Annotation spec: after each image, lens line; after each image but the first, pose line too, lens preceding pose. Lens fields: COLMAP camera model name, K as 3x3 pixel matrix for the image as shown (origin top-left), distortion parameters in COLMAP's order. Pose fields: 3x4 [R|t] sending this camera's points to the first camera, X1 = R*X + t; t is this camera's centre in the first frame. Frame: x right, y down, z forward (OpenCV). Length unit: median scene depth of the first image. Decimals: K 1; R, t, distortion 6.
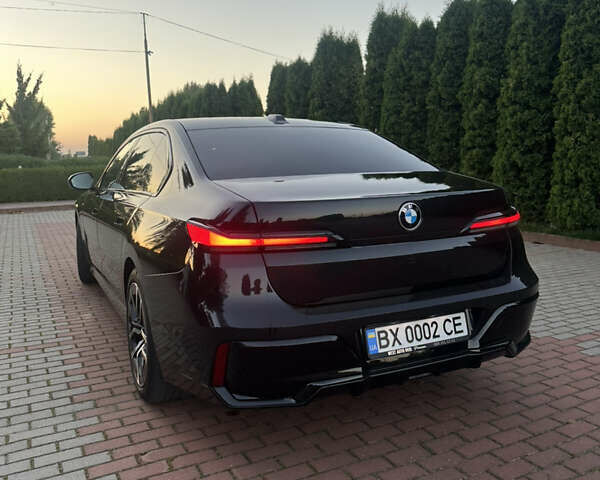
lens RADIAL K [[562.3, 0, 299.2], [0, 562.3, 224.7], [0, 0, 1]] dist [0.126930, -0.271959]
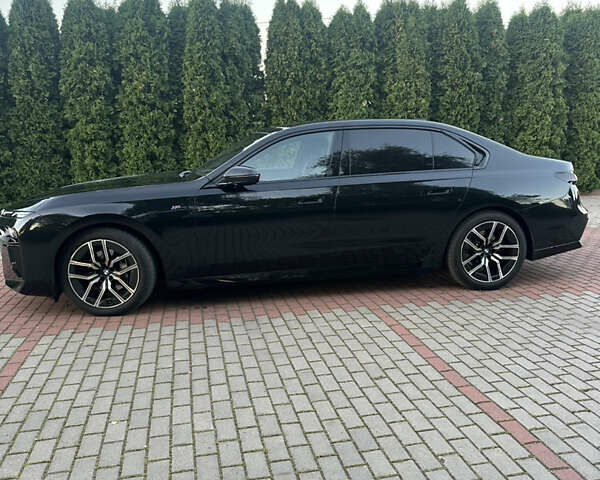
lens RADIAL K [[562.3, 0, 299.2], [0, 562.3, 224.7], [0, 0, 1]] dist [0.126930, -0.271959]
pose [[0.280755, -0.133989, 0.950381, -1.950562], [0.124987, 0.986879, 0.102212, -0.120825], [-0.951606, 0.090089, 0.293818, 1.017860]]
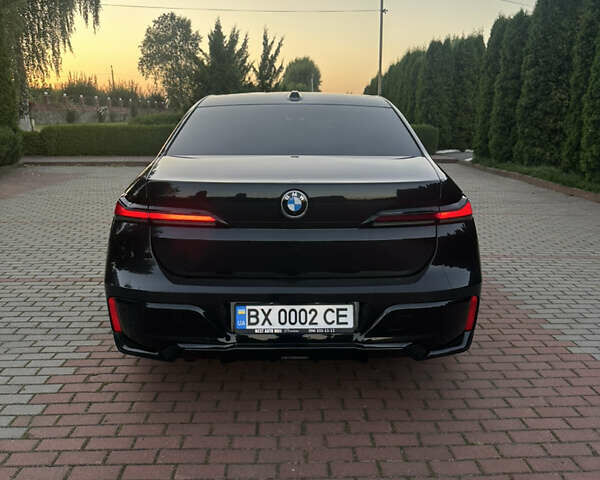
lens RADIAL K [[562.3, 0, 299.2], [0, 562.3, 224.7], [0, 0, 1]] dist [0.126930, -0.271959]
pose [[0.902526, 0.103895, -0.417915, 0.484211], [-0.072700, 0.993291, 0.089932, -0.053266], [0.424455, -0.050783, 0.904024, 0.064669]]
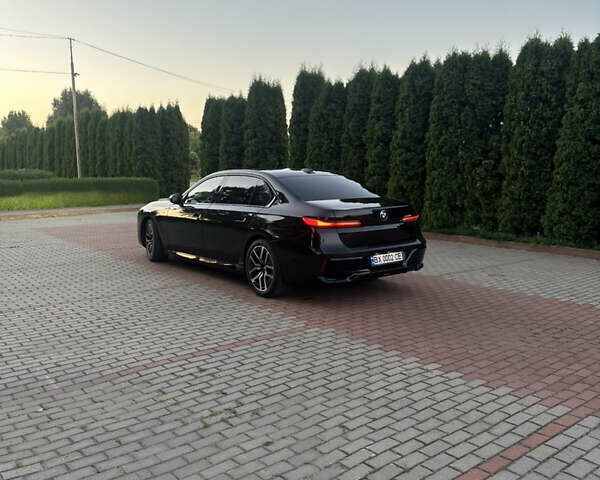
lens RADIAL K [[562.3, 0, 299.2], [0, 562.3, 224.7], [0, 0, 1]] dist [0.126930, -0.271959]
pose [[0.977865, -0.002030, 0.209226, -0.586068], [0.005881, 0.999825, -0.017785, 0.058396], [-0.209153, 0.018622, 0.977706, -1.192953]]
